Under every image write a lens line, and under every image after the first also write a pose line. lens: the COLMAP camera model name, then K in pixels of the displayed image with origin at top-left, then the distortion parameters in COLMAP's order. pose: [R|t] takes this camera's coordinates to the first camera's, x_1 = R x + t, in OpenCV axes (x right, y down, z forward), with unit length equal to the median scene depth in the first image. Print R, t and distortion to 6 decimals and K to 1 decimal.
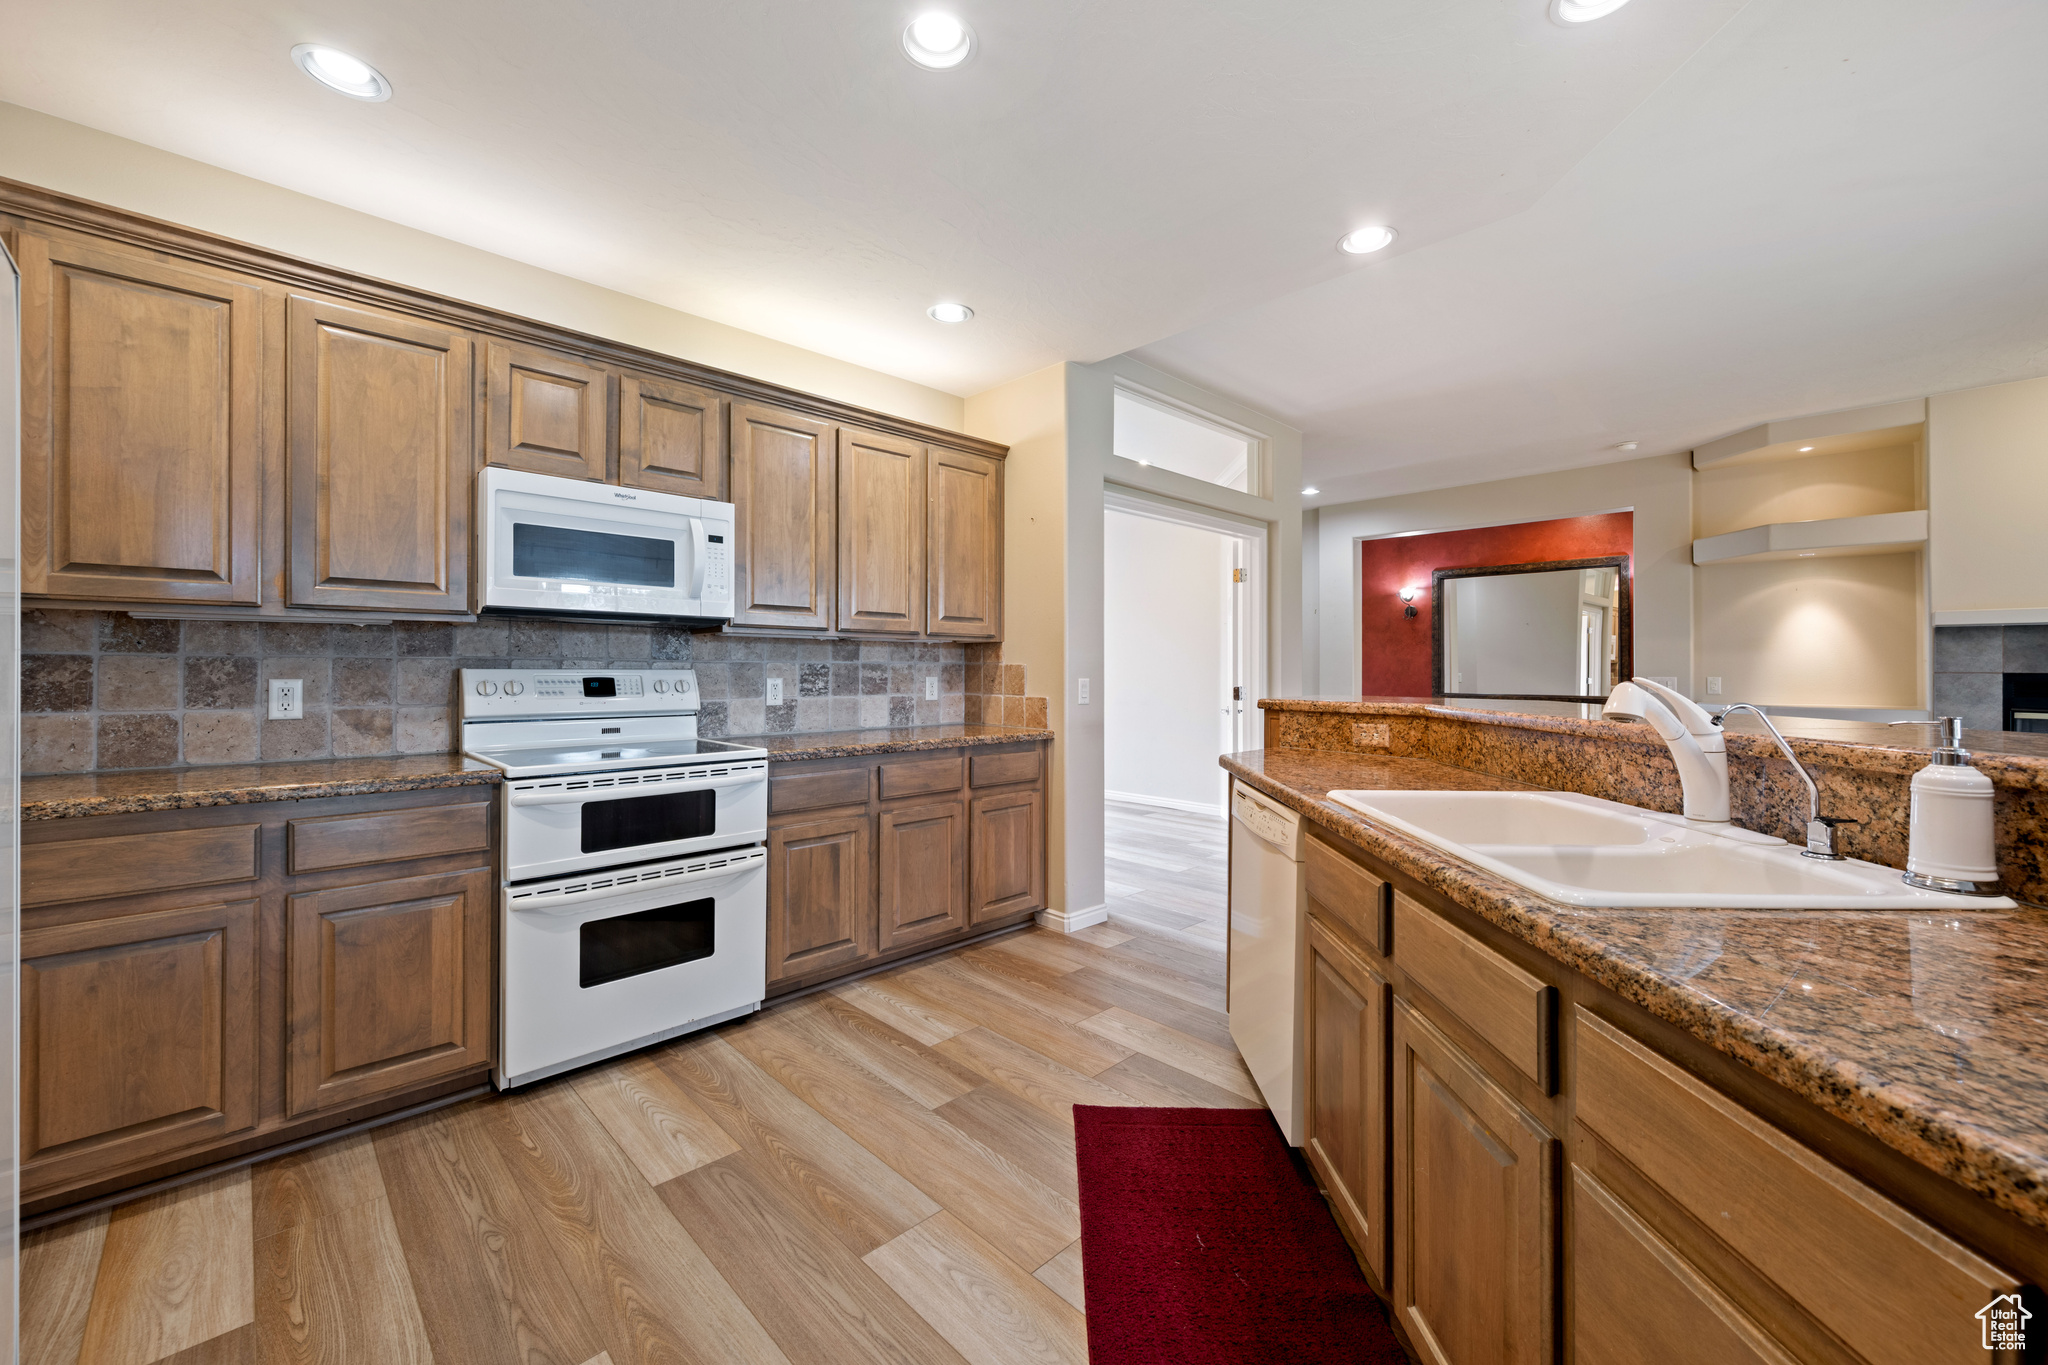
lens RADIAL K [[810.2, 0, 1043.7], [0, 810.2, 666.3], [0, 0, 1]] dist [0.001329, 0.000292]
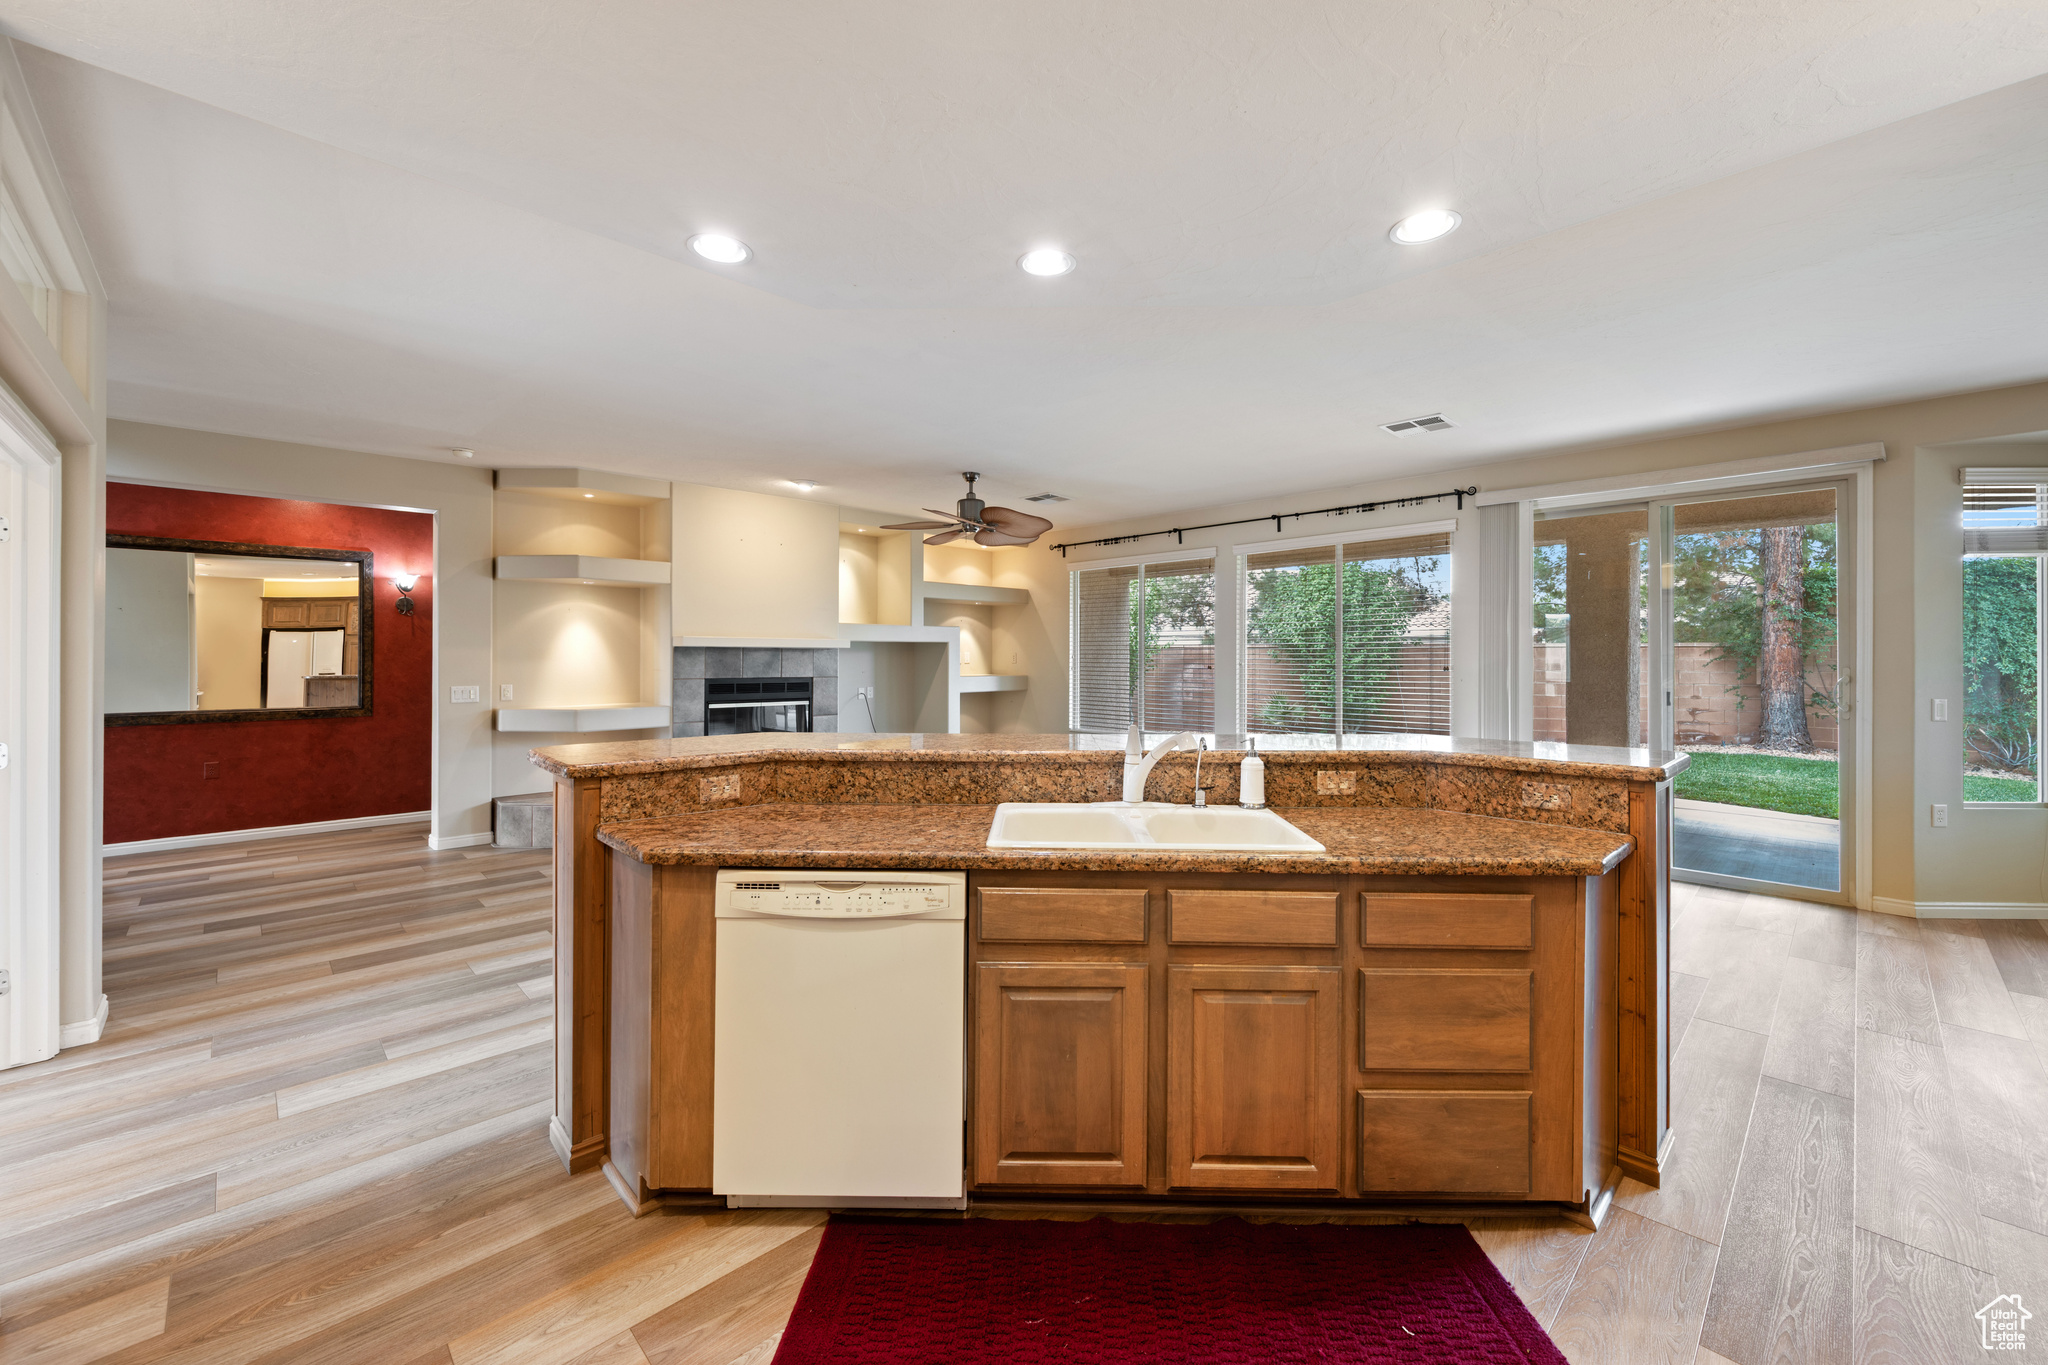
lens RADIAL K [[810.2, 0, 1023.4], [0, 810.2, 650.4], [0, 0, 1]] dist [0.001329, 0.000292]
pose [[0.020278, 0.003016, 0.999790, -0.487298], [-0.006142, 0.999977, -0.002892, -0.068290], [-0.999776, -0.006082, 0.020296, 0.604041]]
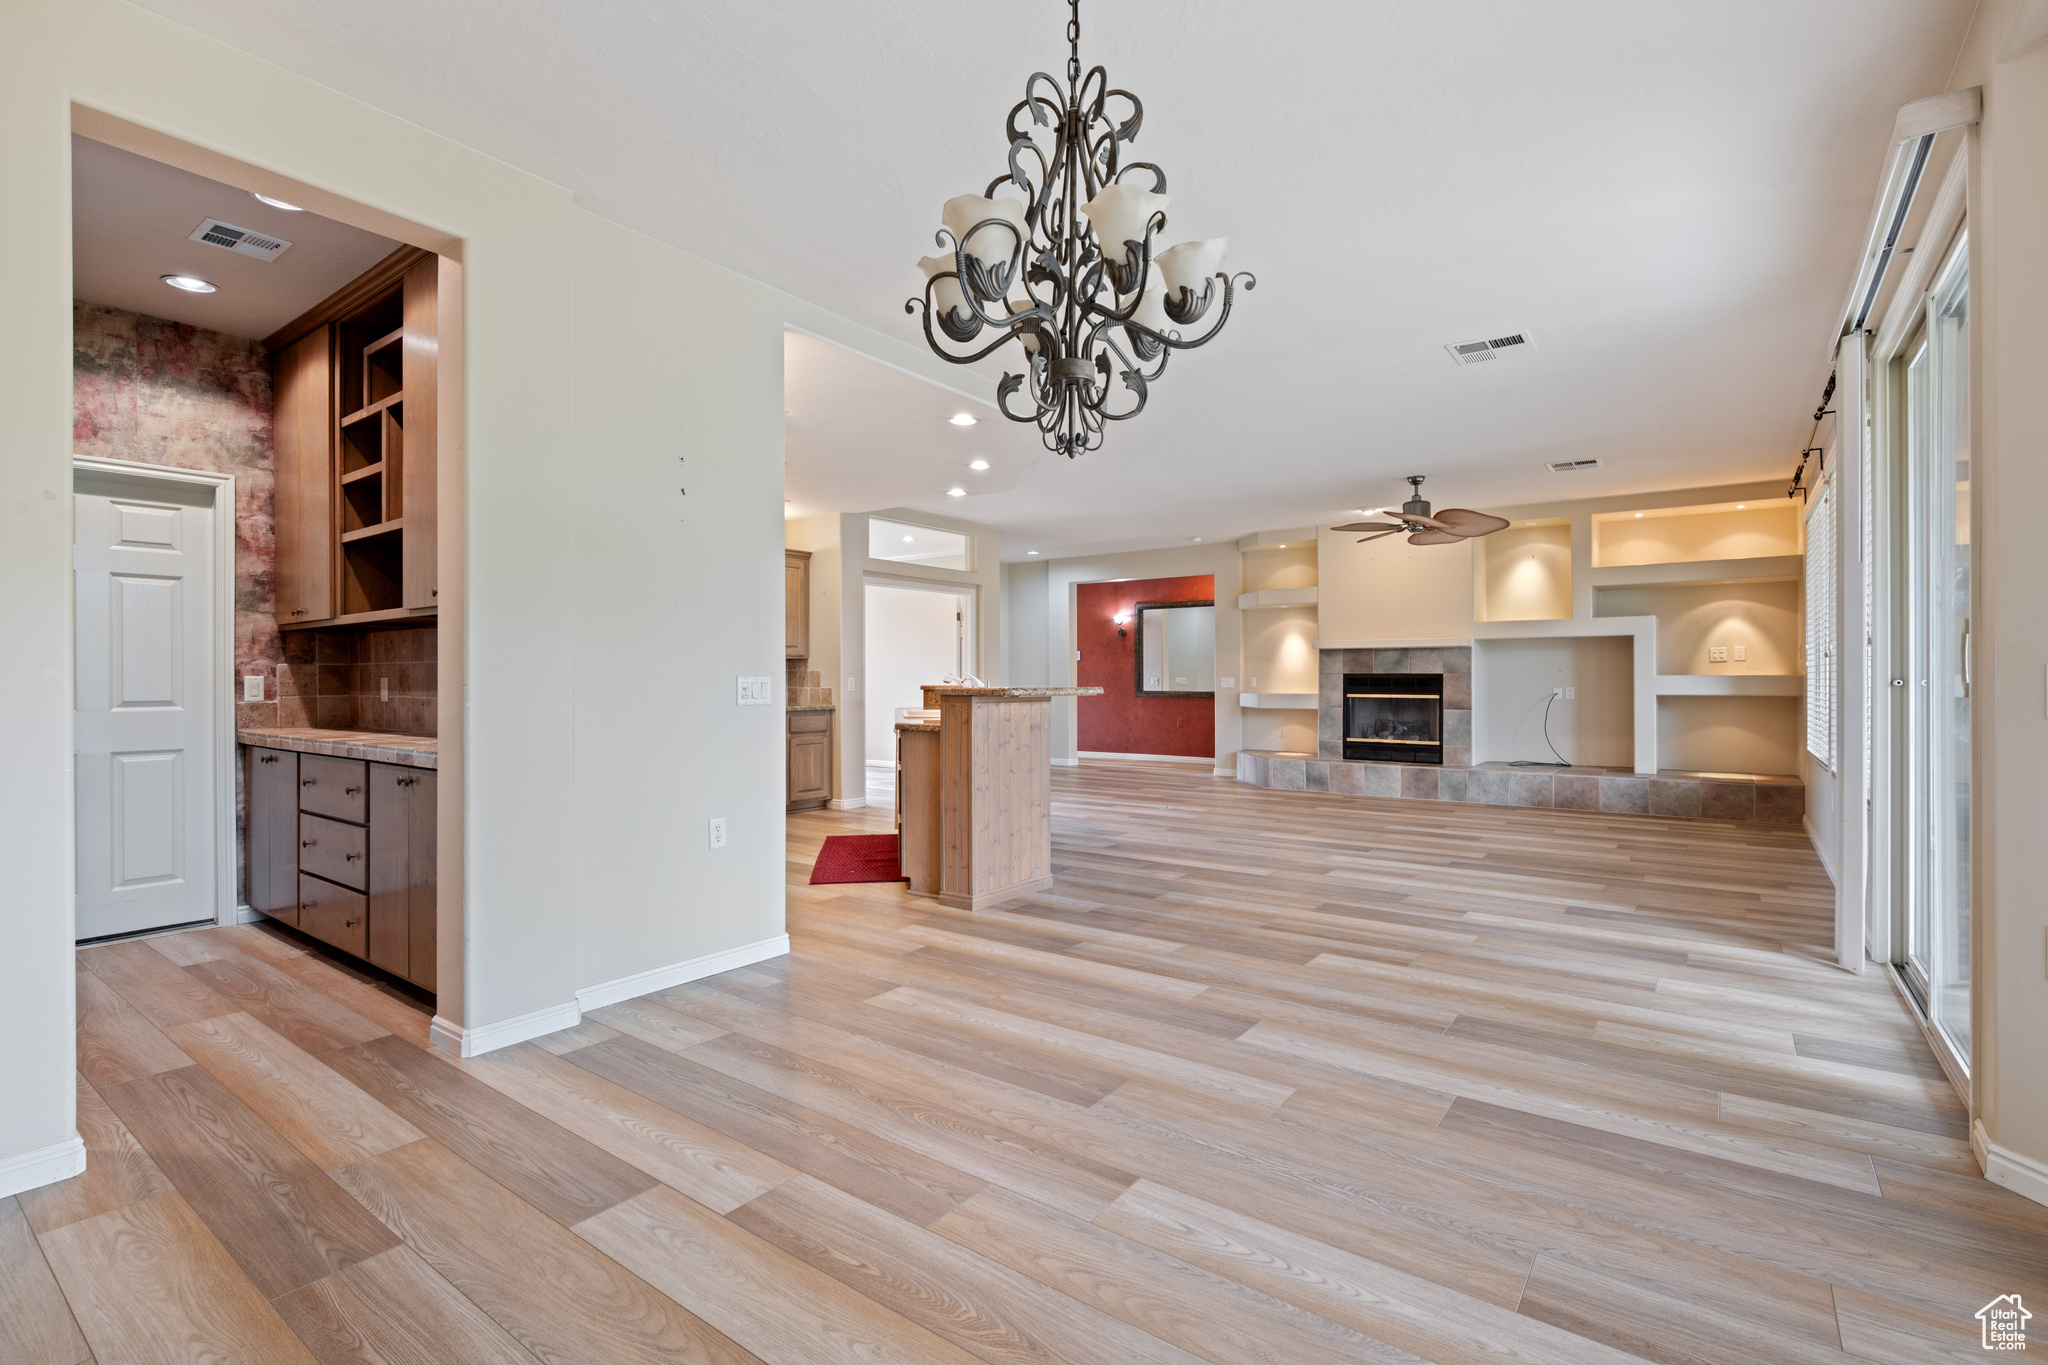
lens RADIAL K [[905.9, 0, 1032.5], [0, 905.9, 681.7], [0, 0, 1]] dist [0.007935, 0.000192]
pose [[0.988051, -0.005483, 0.154030, 0.193789], [0.004407, 0.999963, 0.007327, 0.013884], [-0.154065, -0.006561, 0.988039, -1.604704]]
